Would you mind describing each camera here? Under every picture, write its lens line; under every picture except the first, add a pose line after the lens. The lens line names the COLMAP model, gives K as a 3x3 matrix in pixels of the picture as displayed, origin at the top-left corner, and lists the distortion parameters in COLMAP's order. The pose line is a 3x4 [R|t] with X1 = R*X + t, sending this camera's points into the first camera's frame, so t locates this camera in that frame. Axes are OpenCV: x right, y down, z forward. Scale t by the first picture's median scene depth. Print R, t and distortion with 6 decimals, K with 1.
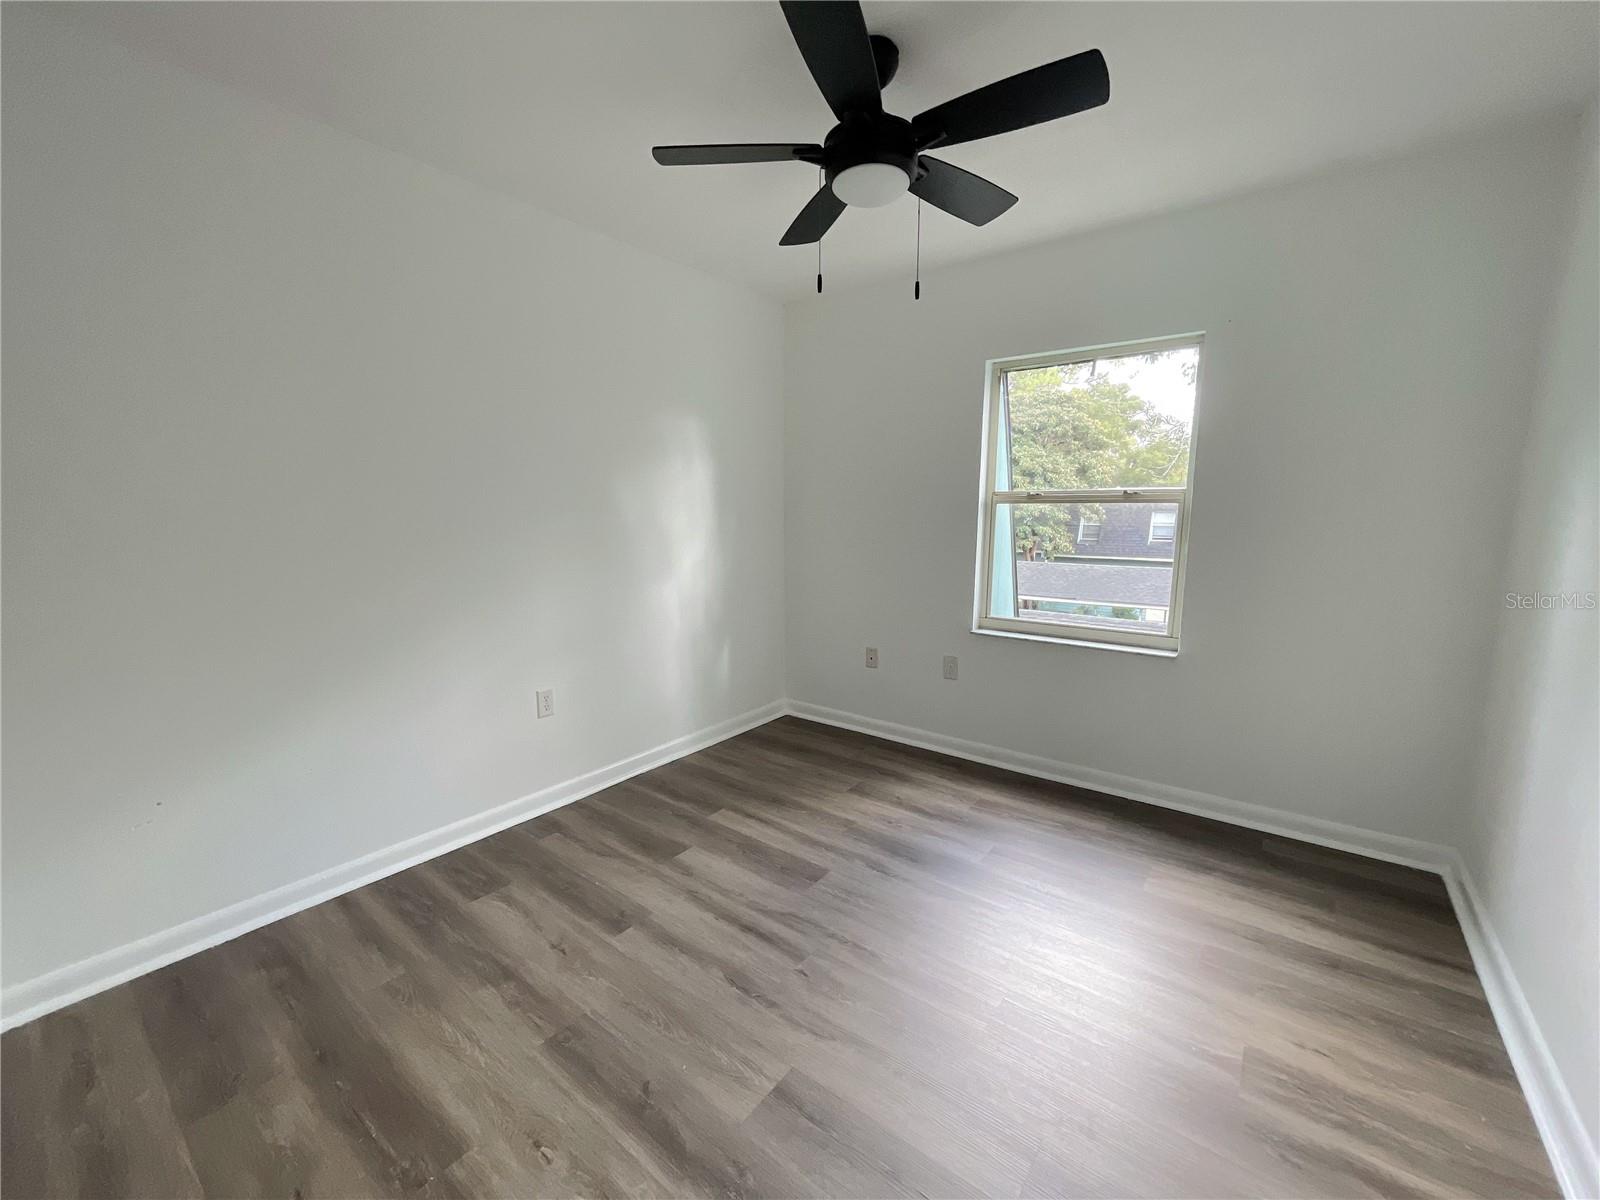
lens RADIAL K [[645.6, 0, 792.9], [0, 645.6, 609.0], [0, 0, 1]] dist [0.000824, 0.000843]
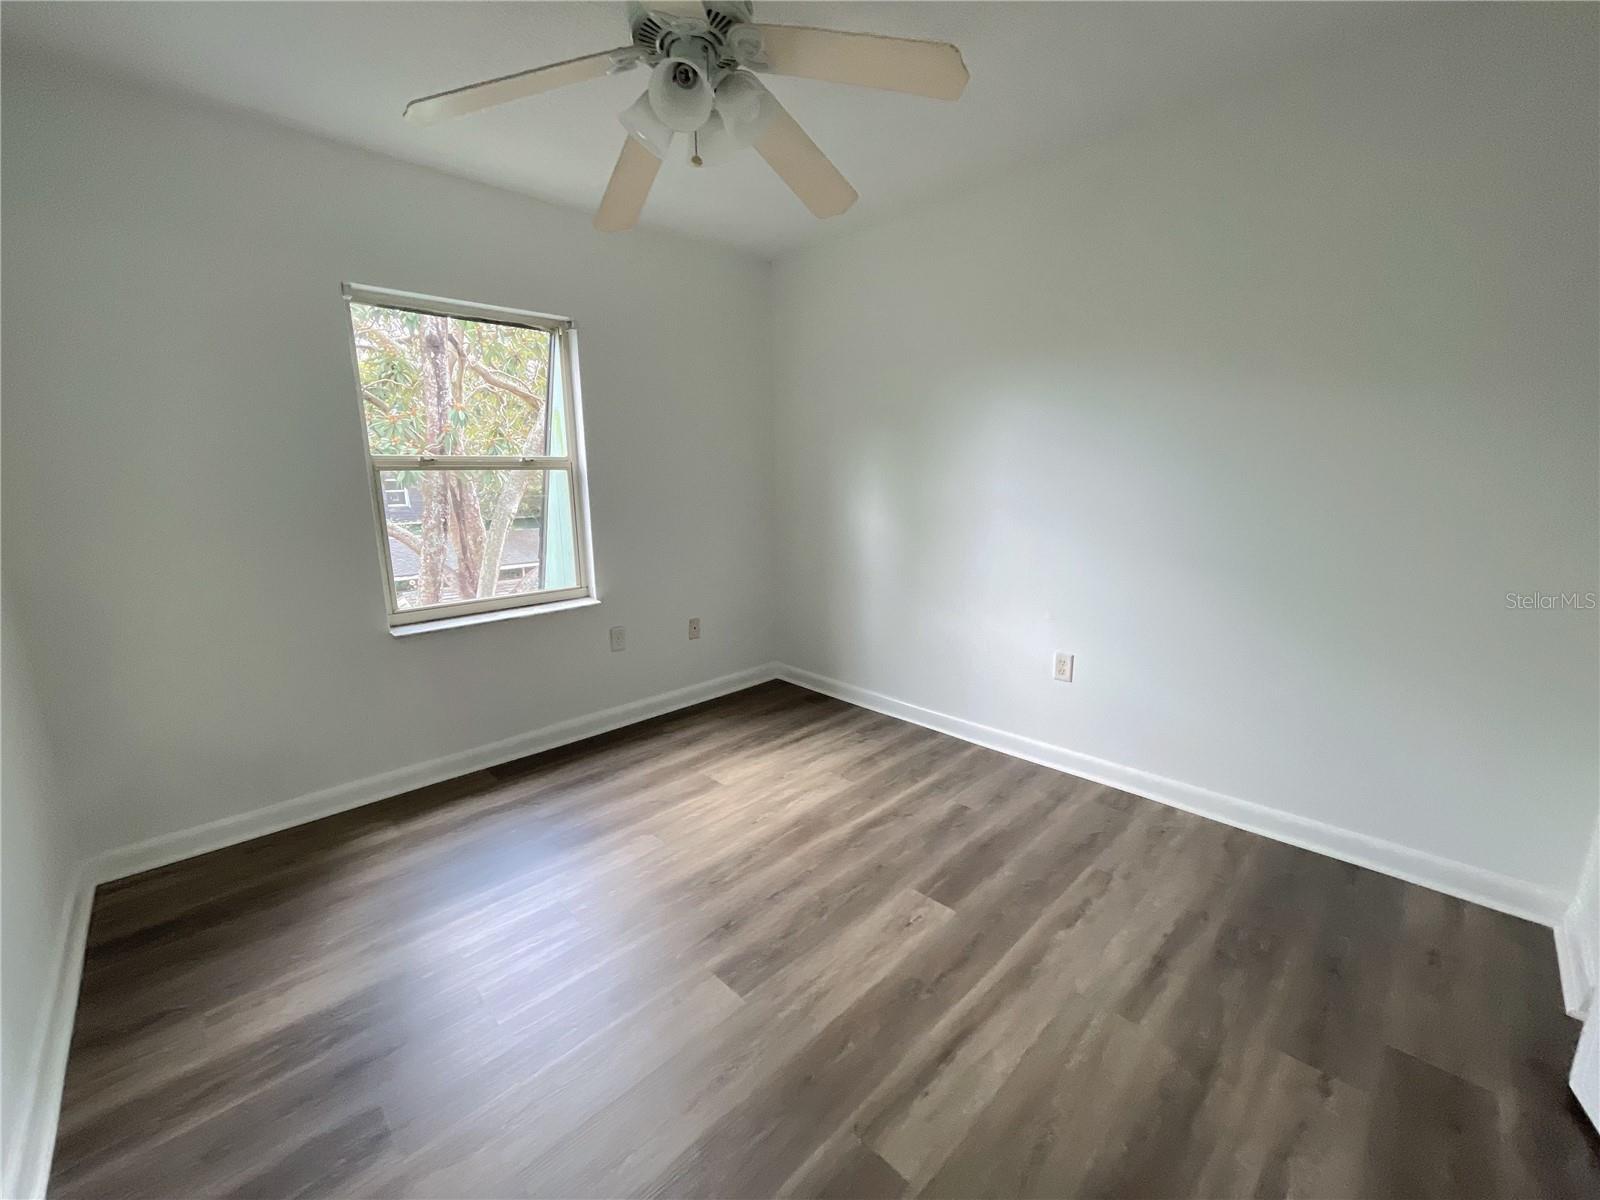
lens RADIAL K [[645.6, 0, 792.9], [0, 645.6, 609.0], [0, 0, 1]] dist [0.000824, 0.000843]
pose [[0.153527, -0.204363, 0.966781, -0.682203], [0.172346, 0.968922, 0.177446, -0.084053], [-0.972999, 0.139378, 0.183977, 0.620061]]
